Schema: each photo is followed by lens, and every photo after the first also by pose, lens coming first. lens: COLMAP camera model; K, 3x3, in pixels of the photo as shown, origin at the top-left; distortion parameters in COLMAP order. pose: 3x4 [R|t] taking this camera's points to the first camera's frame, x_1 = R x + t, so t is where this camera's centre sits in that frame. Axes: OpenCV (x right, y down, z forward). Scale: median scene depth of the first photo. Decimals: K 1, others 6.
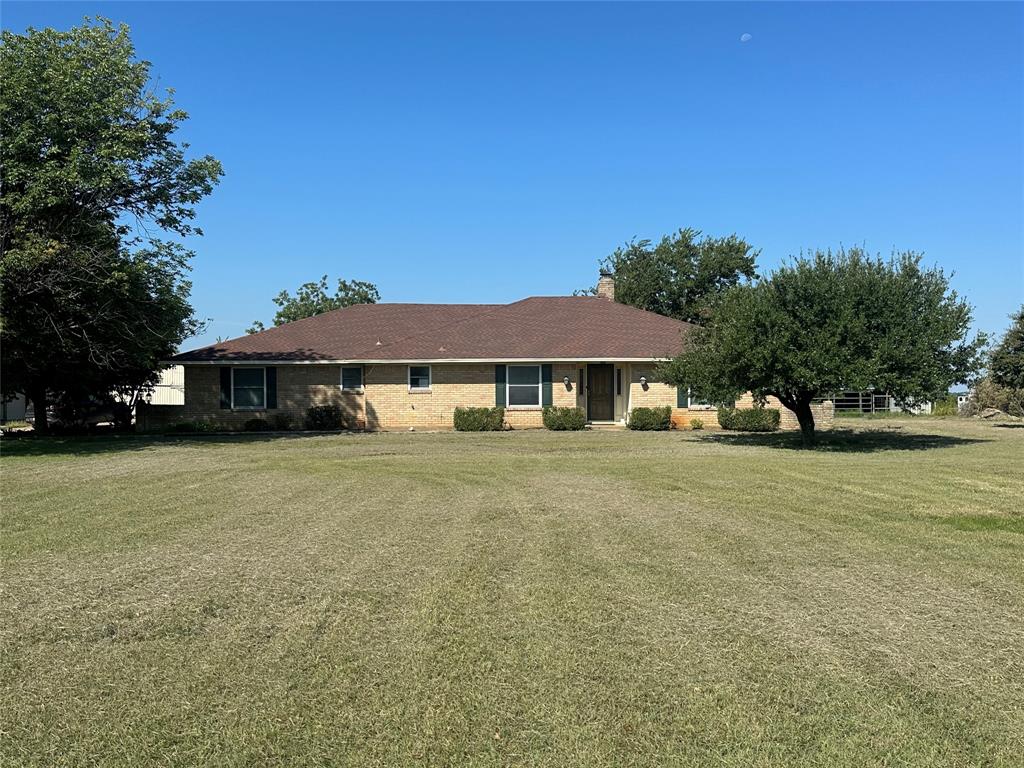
lens RADIAL K [[990.3, 0, 512.0], [0, 990.3, 384.0], [0, 0, 1]] dist [0.090313, 0.000206]
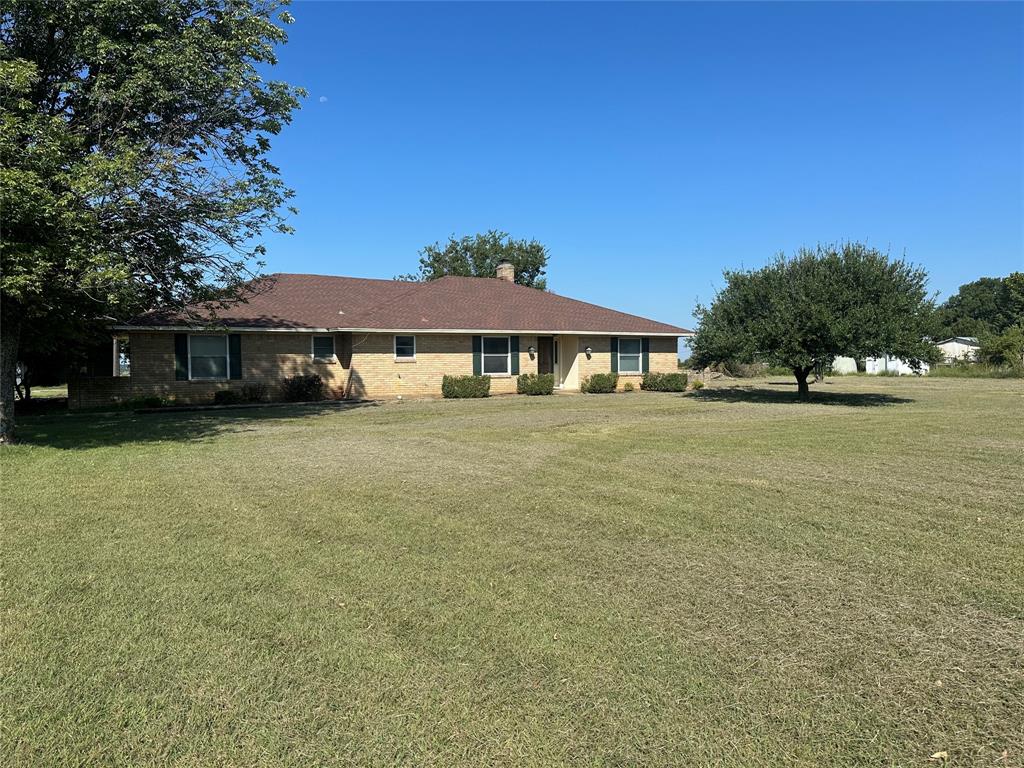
lens RADIAL K [[701.9, 0, 504.6], [0, 701.9, 384.8], [0, 0, 1]] dist [0.085158, -0.124138]
pose [[0.866852, -0.018998, 0.498203, -0.368361], [-0.001498, 0.999170, 0.040707, 0.002830], [-0.498563, -0.036034, 0.866104, 0.317586]]
